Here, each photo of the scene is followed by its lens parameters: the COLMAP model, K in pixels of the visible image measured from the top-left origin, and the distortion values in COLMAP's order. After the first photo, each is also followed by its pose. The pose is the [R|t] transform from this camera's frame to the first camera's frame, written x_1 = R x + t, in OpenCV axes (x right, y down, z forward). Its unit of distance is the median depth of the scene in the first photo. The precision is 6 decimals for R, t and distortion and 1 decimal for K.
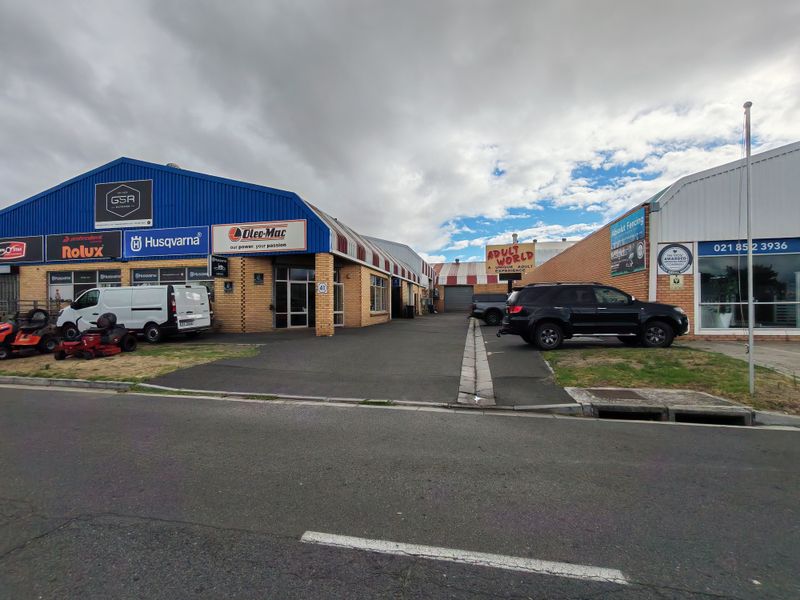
lens RADIAL K [[361.1, 0, 407.8], [0, 361.1, 307.6], [0, 0, 1]] dist [-0.014121, 0.000058]
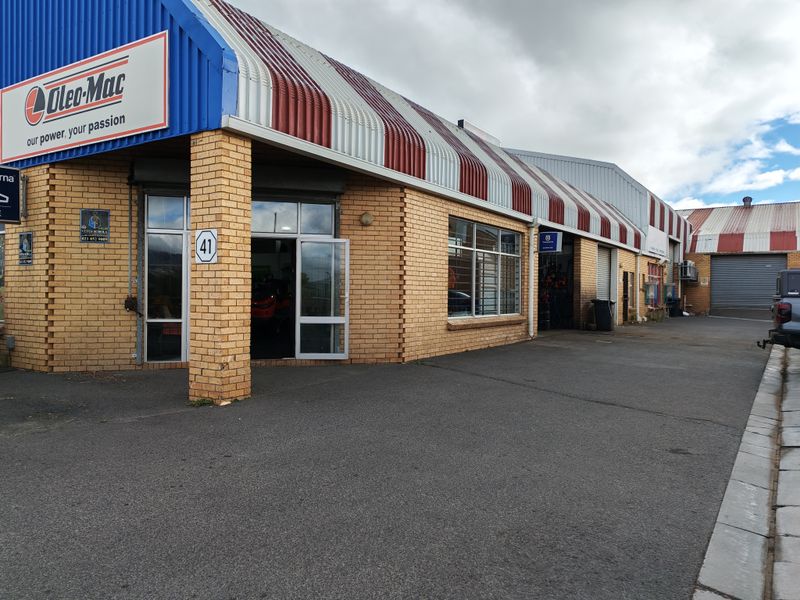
lens RADIAL K [[592.8, 0, 400.0], [0, 592.8, 300.0], [0, 0, 1]] dist [0.084973, -0.121445]
pose [[0.923562, 0.020994, -0.382874, 0.082699], [-0.018878, 0.999779, 0.009284, -0.011870], [0.382984, -0.001346, 0.923754, 0.428196]]
